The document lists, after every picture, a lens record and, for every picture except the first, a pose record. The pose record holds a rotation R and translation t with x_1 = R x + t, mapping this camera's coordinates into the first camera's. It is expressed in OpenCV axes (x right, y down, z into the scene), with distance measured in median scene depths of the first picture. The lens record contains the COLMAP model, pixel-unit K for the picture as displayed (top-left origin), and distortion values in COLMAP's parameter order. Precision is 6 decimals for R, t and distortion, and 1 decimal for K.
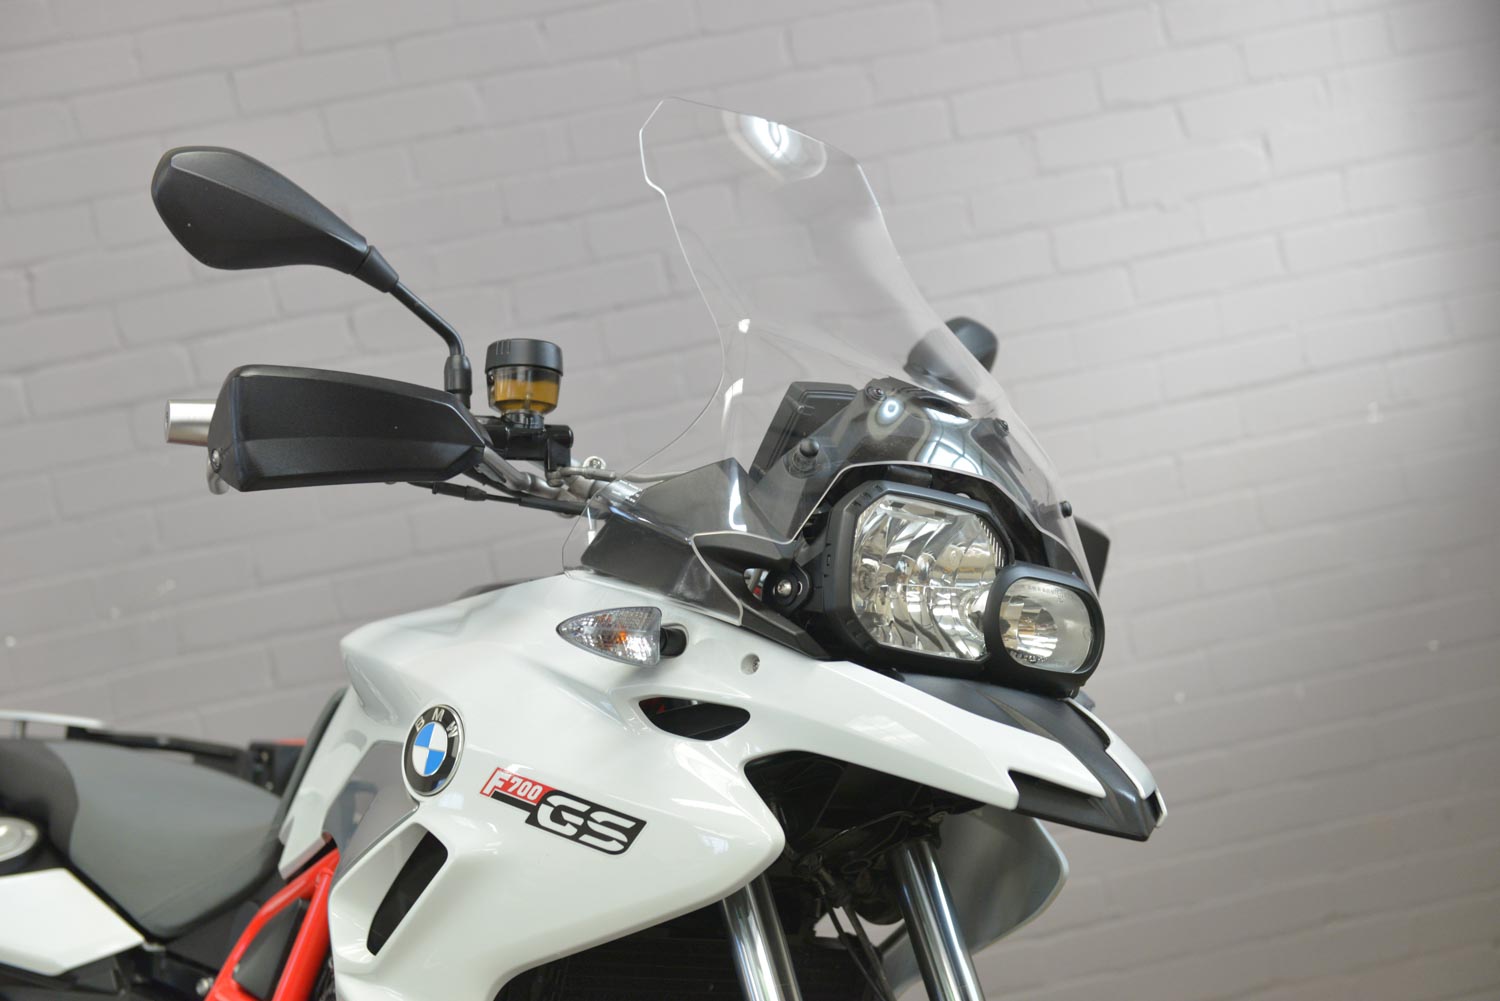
lens RADIAL K [[2203.0, 0, 749.6], [0, 2203.0, 526.6], [0, 0, 1]] dist [0.069974, -0.011065]
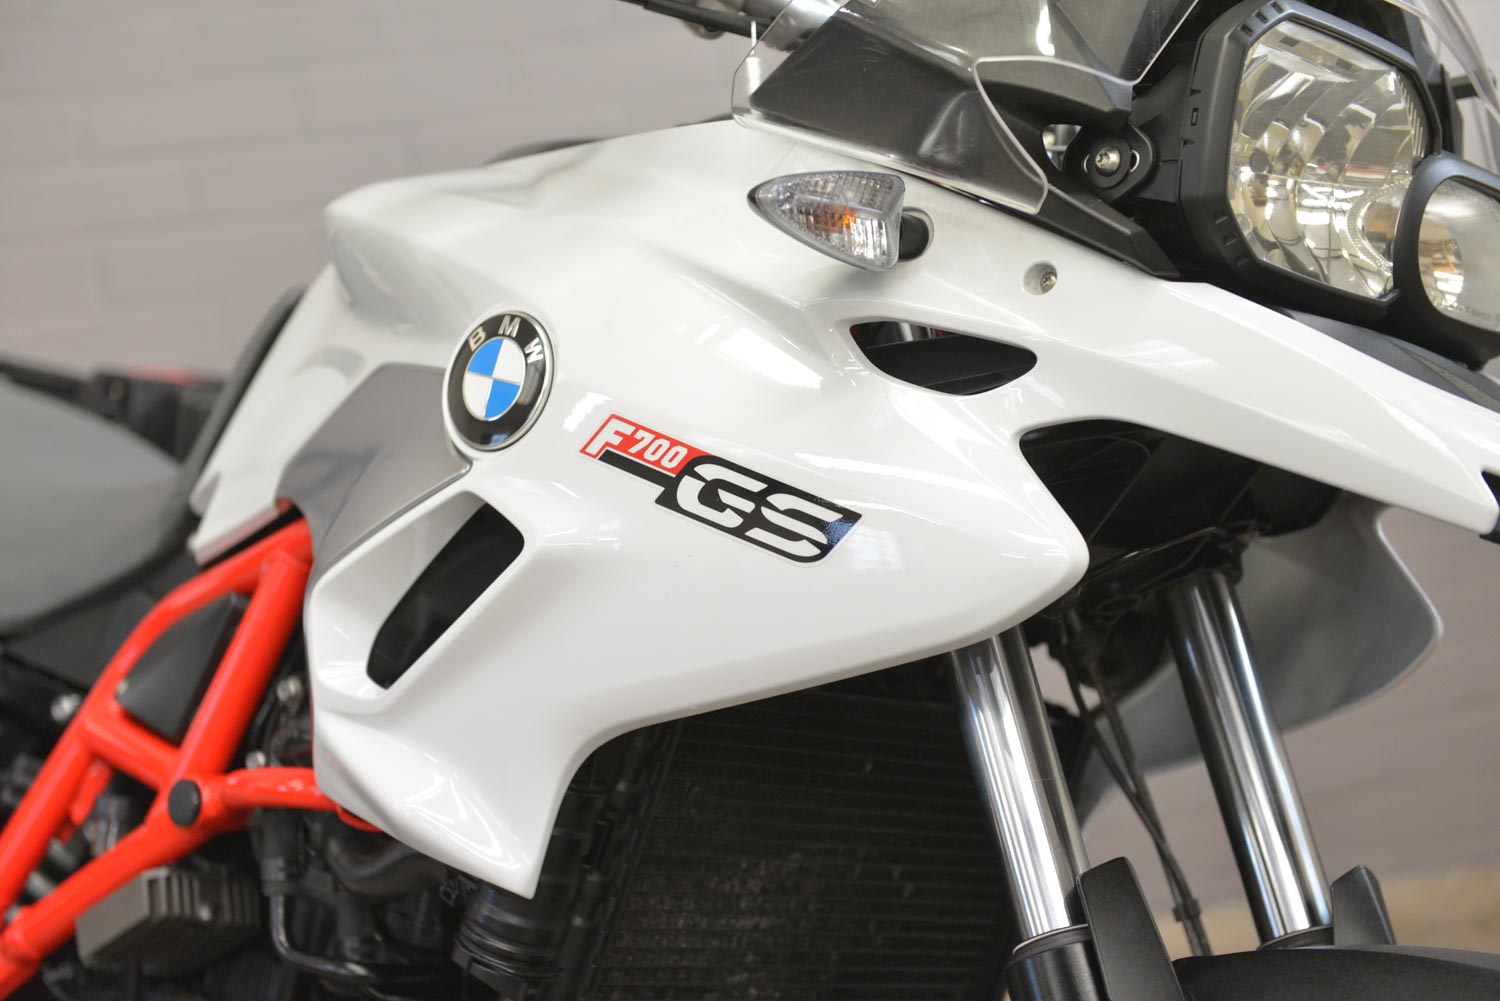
lens RADIAL K [[2642.0, 0, 713.1], [0, 2642.0, 500.2], [0, 0, 1]] dist [0.102779, -0.206905]
pose [[0.995942, 0.071137, 0.055121, -0.126107], [-0.077152, 0.990245, 0.116027, 0.043619], [-0.046329, -0.119809, 0.991715, 0.243725]]
